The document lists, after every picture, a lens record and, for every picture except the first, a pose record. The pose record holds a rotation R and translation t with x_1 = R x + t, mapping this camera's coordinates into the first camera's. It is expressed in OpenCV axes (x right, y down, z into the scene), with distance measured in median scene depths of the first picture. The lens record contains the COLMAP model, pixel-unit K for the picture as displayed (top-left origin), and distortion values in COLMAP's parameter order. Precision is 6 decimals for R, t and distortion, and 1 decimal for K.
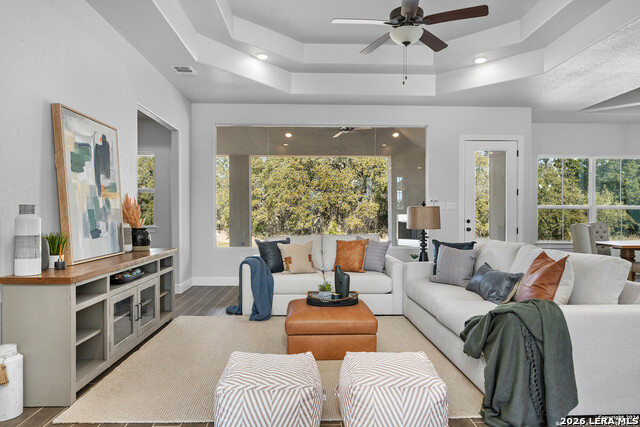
lens RADIAL K [[405.3, 0, 320.0], [0, 405.3, 213.5], [0, 0, 1]] dist [-0.003506, -0.001015]
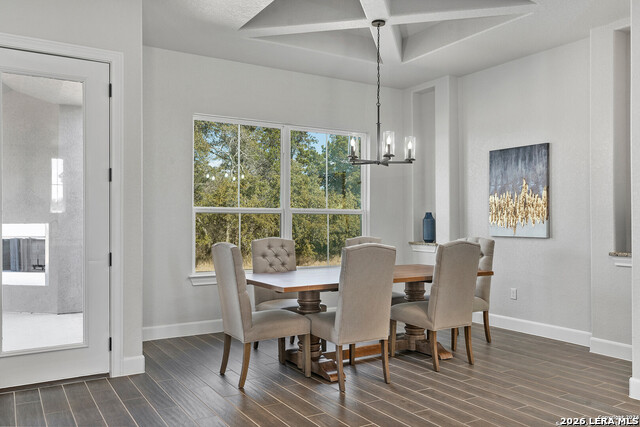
lens RADIAL K [[514.7, 0, 320.0], [0, 514.7, 213.5], [0, 0, 1]] dist [-0.003668, -0.002403]
pose [[0.862457, 0.005816, 0.506096, 0.491544], [0.000429, 0.999925, -0.012223, -0.003189], [-0.506129, 0.010759, 0.862390, 0.467660]]
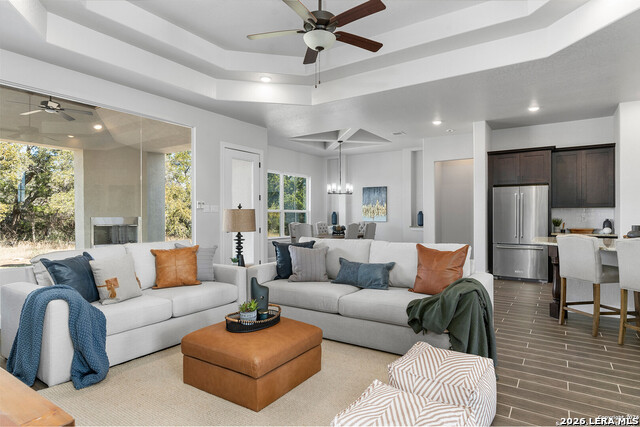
lens RADIAL K [[358.6, 0, 320.0], [0, 358.6, 213.5], [0, 0, 1]] dist [-0.001890, 0.000146]
pose [[0.582347, 0.003212, 0.812934, -0.323676], [0.001620, 0.999986, -0.005112, -0.001495], [-0.812939, 0.004294, 0.582334, 0.301477]]
